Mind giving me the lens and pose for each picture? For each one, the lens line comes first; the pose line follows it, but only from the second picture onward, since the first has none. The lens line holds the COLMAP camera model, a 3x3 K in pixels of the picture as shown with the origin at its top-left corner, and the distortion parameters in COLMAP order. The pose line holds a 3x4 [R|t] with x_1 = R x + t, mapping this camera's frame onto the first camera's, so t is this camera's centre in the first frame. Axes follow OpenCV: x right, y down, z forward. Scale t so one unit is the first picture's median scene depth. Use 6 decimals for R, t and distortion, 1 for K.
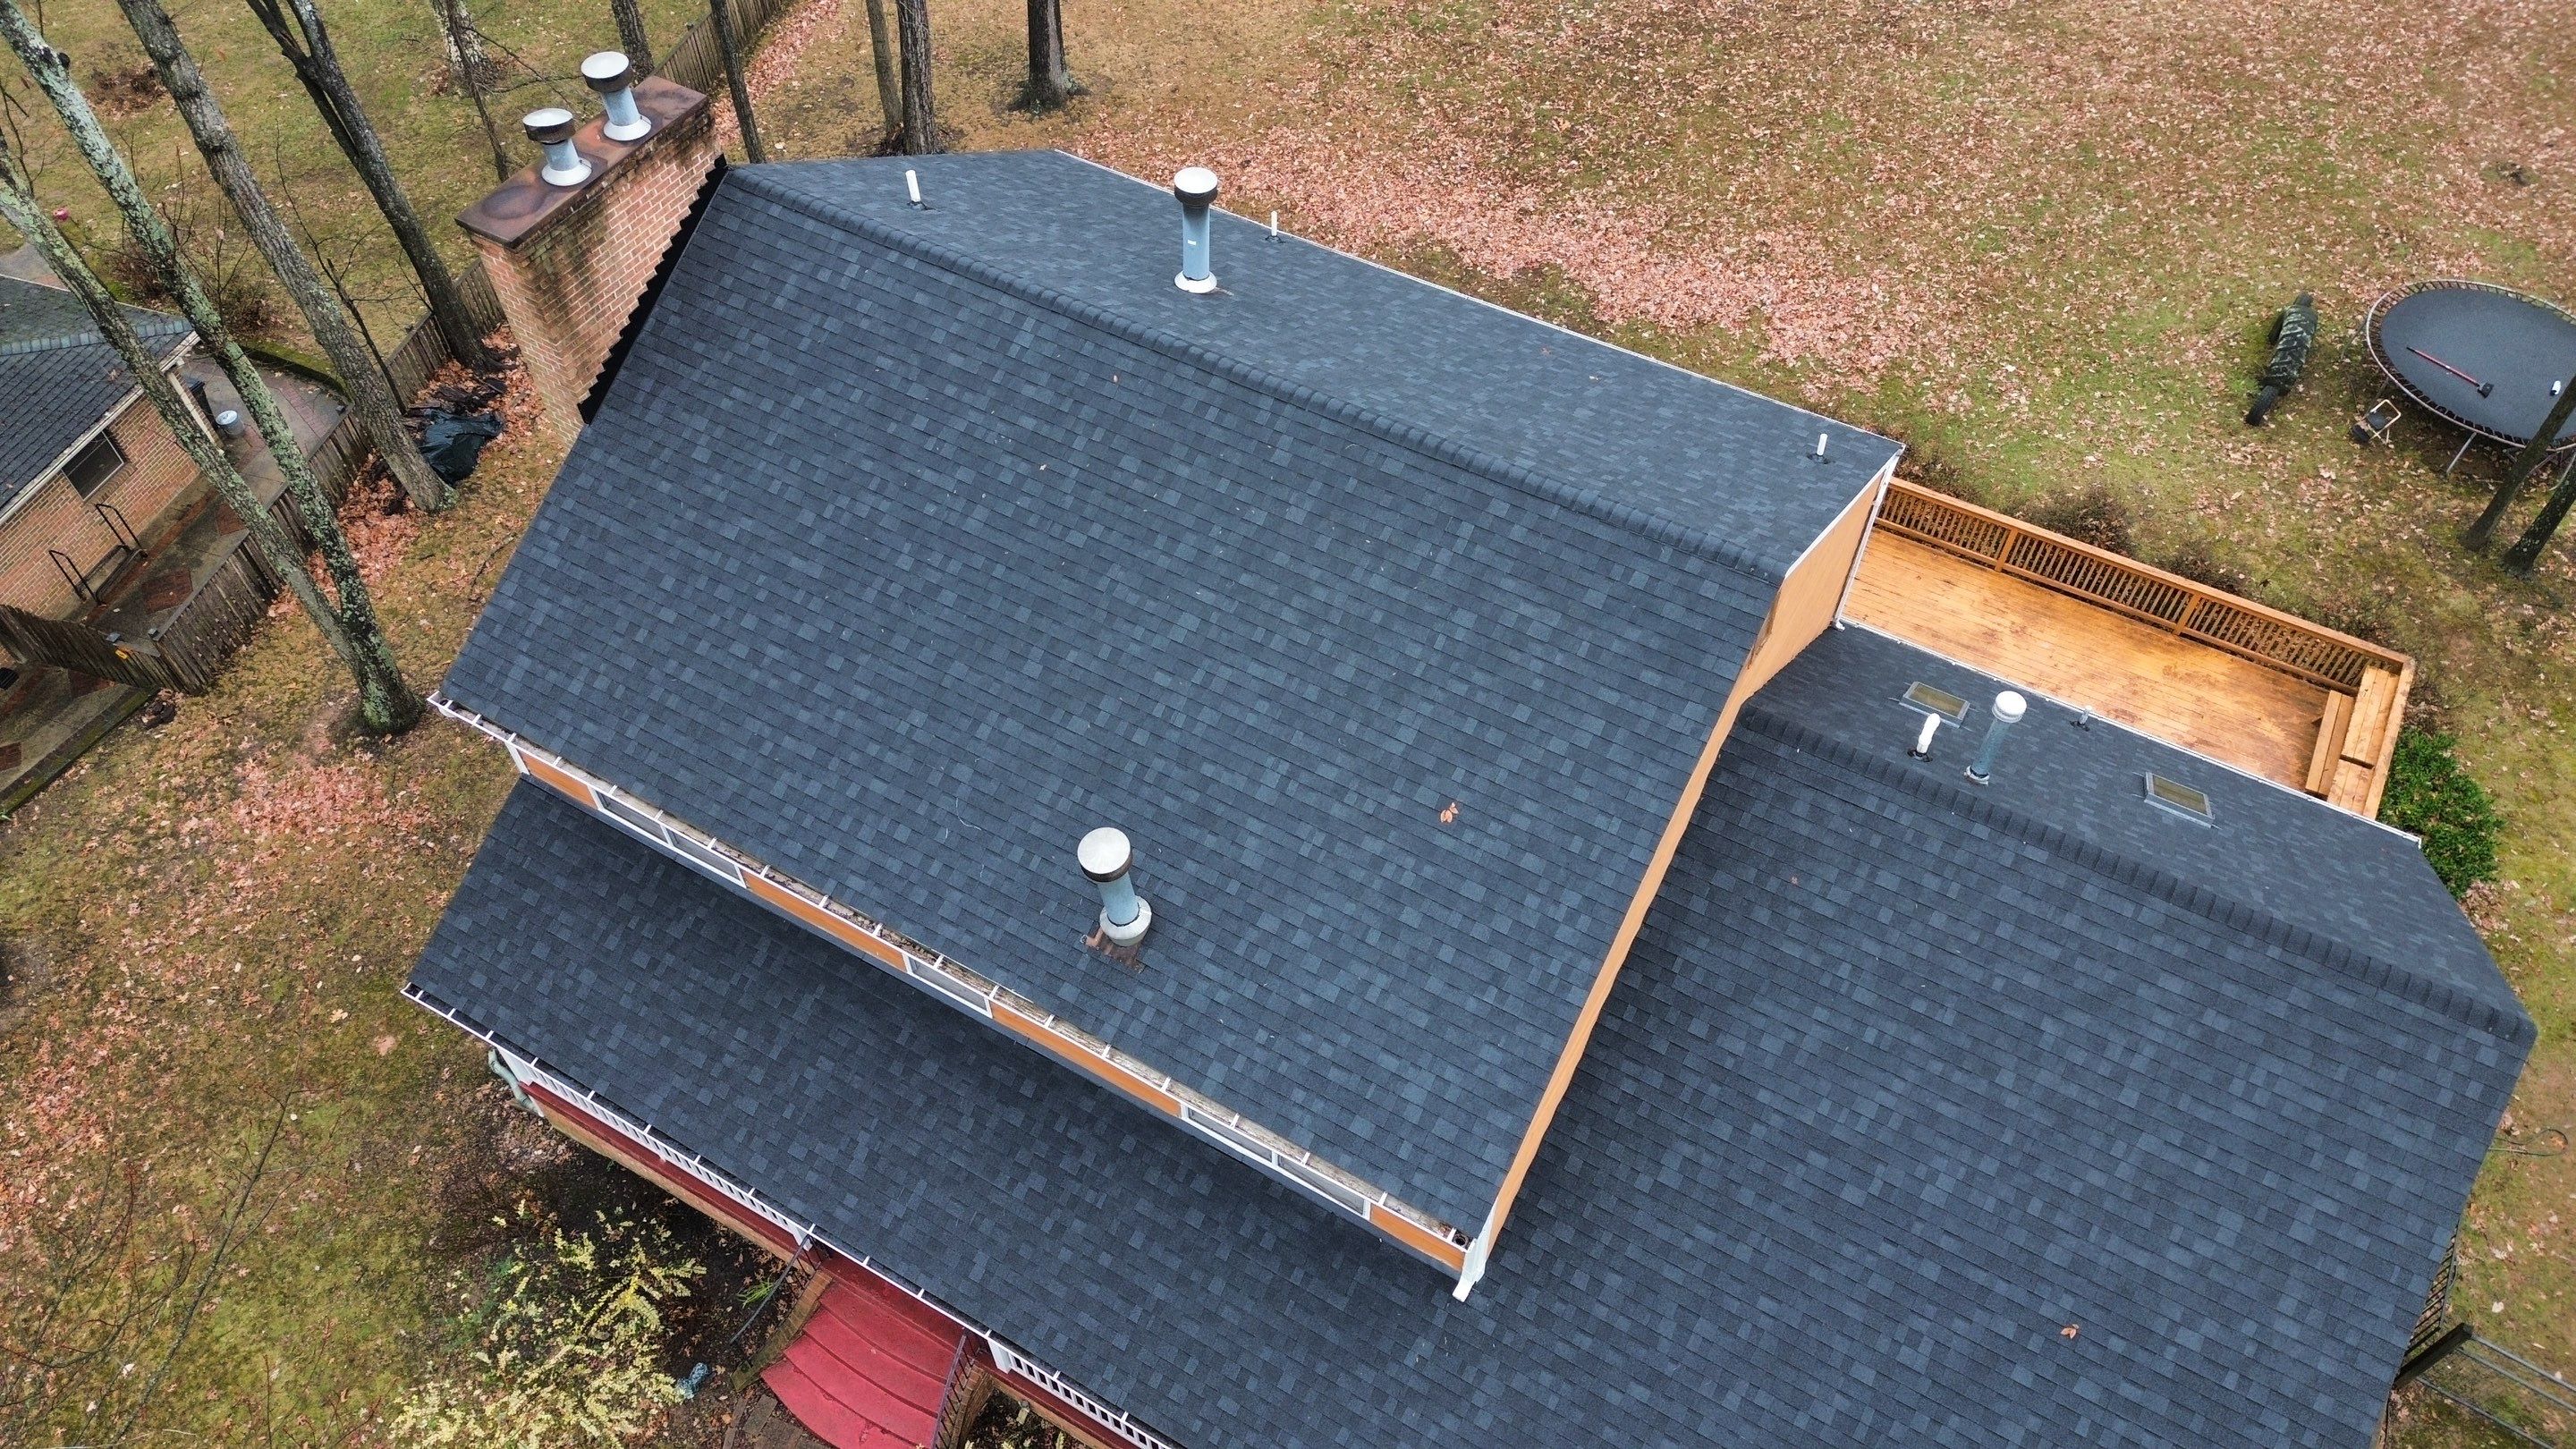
lens RADIAL K [[1815.0, 0, 1280.8], [0, 1815.0, 715.0], [0, 0, 1]] dist [0.075324, -0.076137]
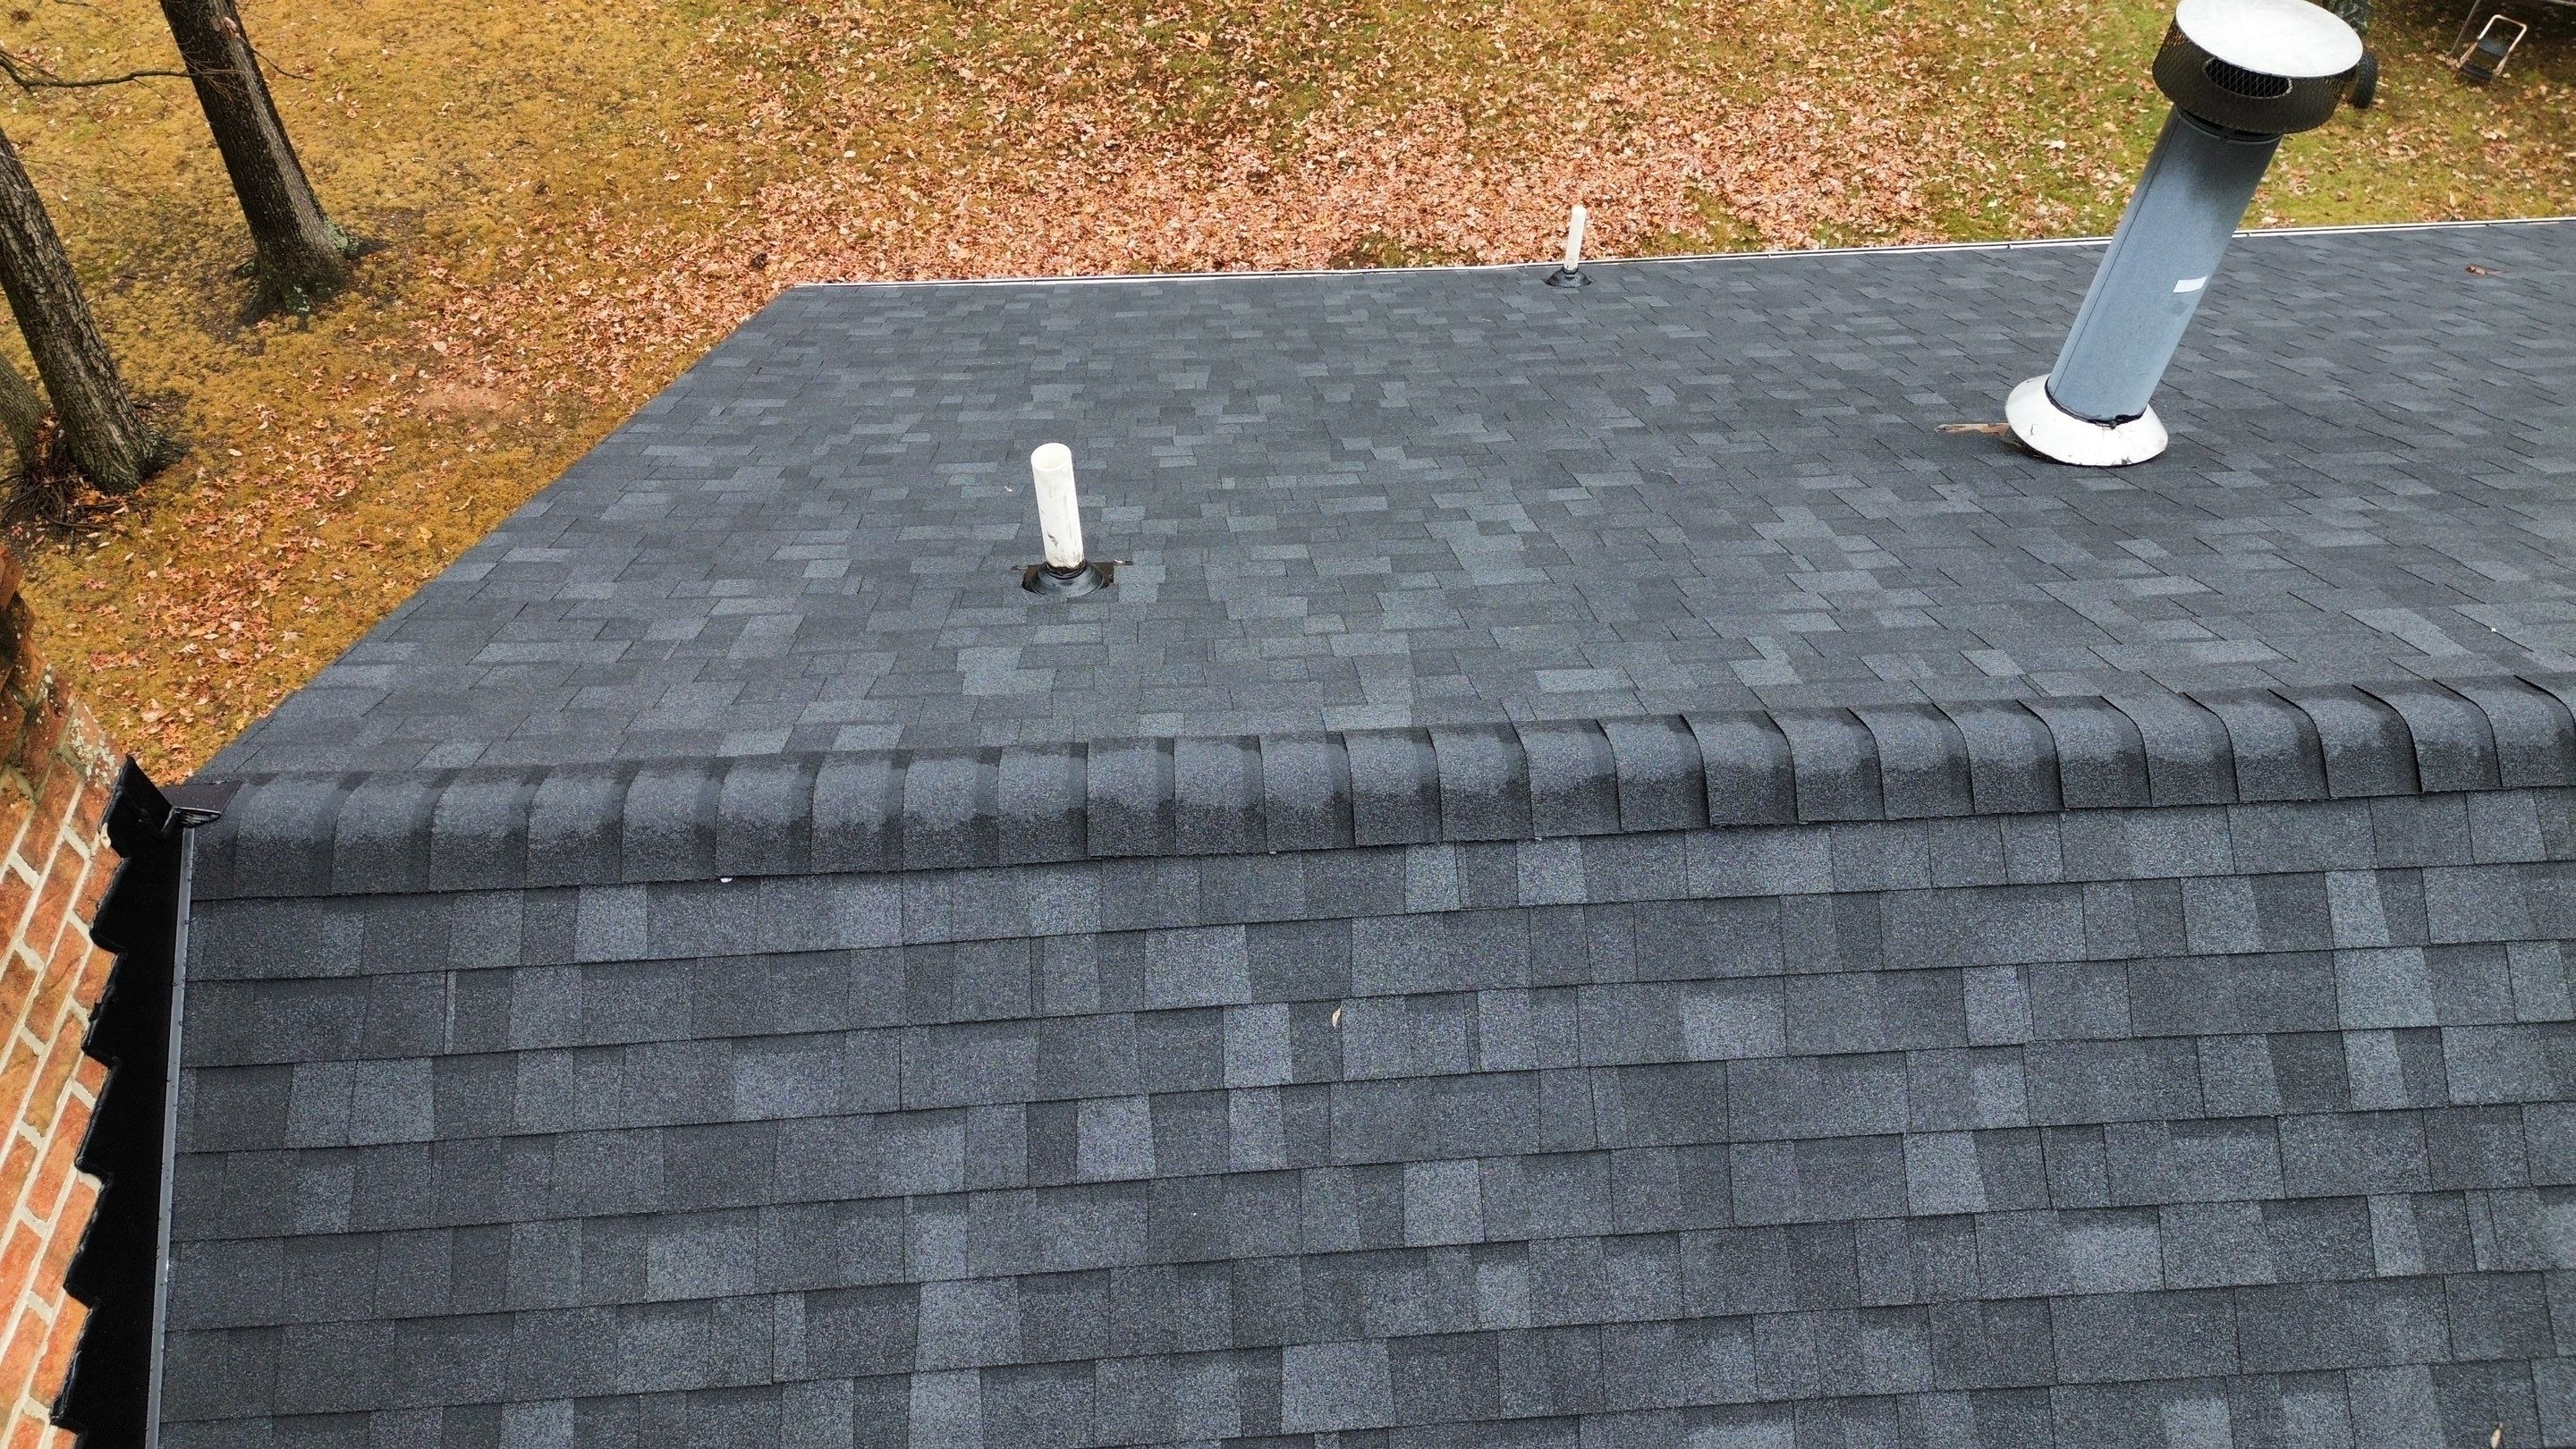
lens RADIAL K [[1815.0, 0, 1298.9], [0, 1815.0, 724.2], [0, 0, 1]] dist [0.075324, -0.076137]
pose [[0.826690, -0.425113, 0.368595, -0.319076], [0.427044, 0.900603, 0.080915, -0.319914], [-0.366355, 0.090515, 0.926062, 0.929571]]
